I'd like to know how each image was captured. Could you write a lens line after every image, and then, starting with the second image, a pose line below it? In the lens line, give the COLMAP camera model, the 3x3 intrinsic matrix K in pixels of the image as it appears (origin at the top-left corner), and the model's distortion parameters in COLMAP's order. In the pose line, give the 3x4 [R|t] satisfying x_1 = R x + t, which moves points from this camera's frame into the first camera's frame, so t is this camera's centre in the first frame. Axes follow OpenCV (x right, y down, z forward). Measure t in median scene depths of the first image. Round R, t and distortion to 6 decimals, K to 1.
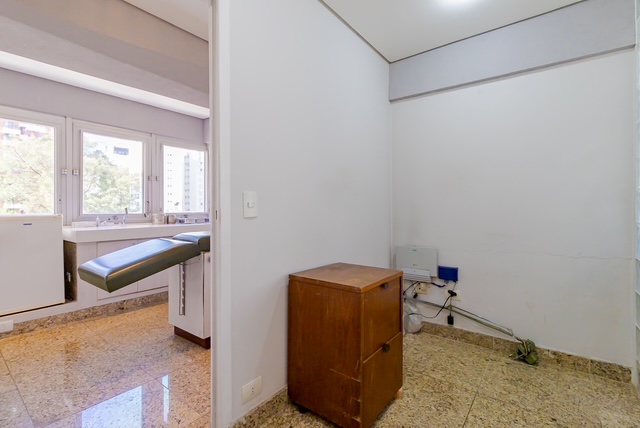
lens RADIAL K [[293.5, 0, 315.7], [0, 293.5, 206.8], [0, 0, 1]] dist [-0.001788, -0.000457]
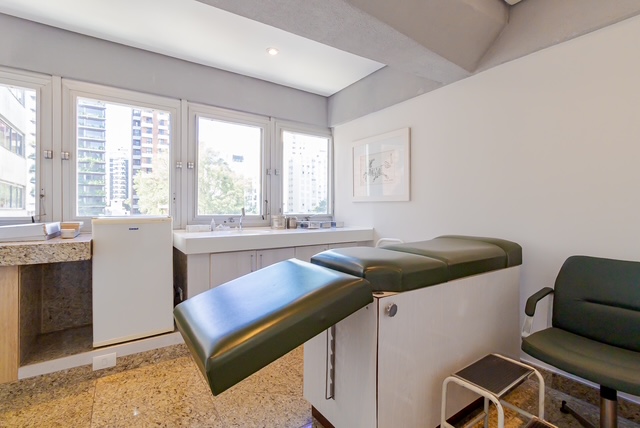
lens RADIAL K [[293.5, 0, 315.7], [0, 293.5, 206.8], [0, 0, 1]] dist [-0.001788, -0.000457]
pose [[0.947432, 0.002312, -0.319950, -0.119910], [-0.003345, 0.999991, -0.002681, 0.000661], [0.319941, 0.003610, 0.947431, 0.180720]]
